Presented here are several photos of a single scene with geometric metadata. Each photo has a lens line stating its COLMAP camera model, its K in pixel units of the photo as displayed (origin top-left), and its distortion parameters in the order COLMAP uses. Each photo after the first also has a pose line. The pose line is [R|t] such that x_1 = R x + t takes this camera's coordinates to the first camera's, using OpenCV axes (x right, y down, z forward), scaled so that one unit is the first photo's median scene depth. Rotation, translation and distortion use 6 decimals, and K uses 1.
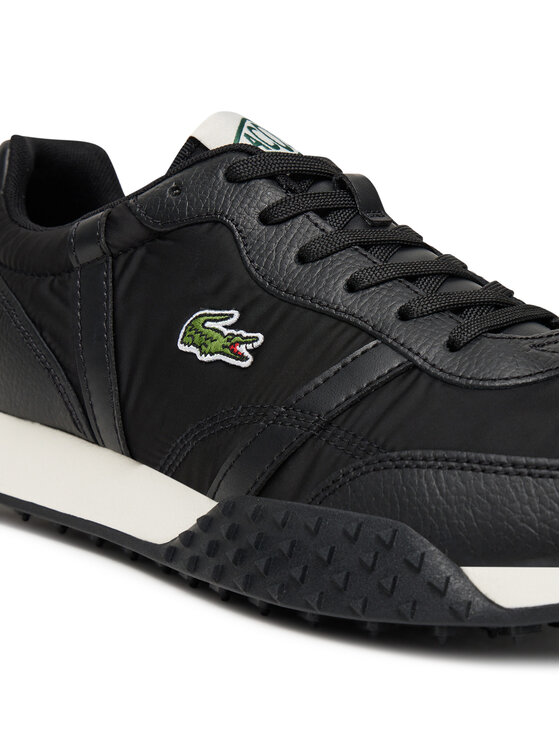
lens RADIAL K [[1613.0, 0, 280.0], [0, 1613.0, 373.0], [0, 0, 1]] dist [-0.139650, -0.052739]
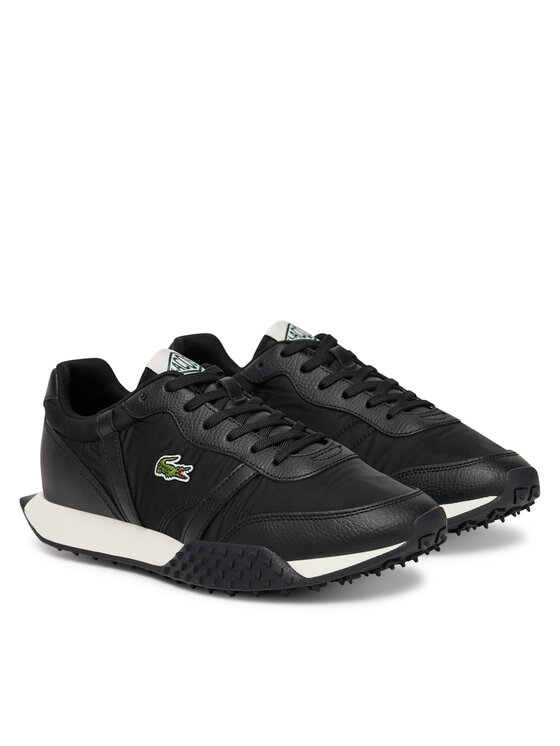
lens RADIAL K [[2192.0, 0, 280.0], [0, 2192.0, 373.0], [0, 0, 1]] dist [0.136404, 0.038717]
pose [[0.987904, -0.146840, -0.049828, 0.270157], [0.150588, 0.985156, 0.082410, -0.370862], [0.036987, -0.088917, 0.995352, -1.916277]]
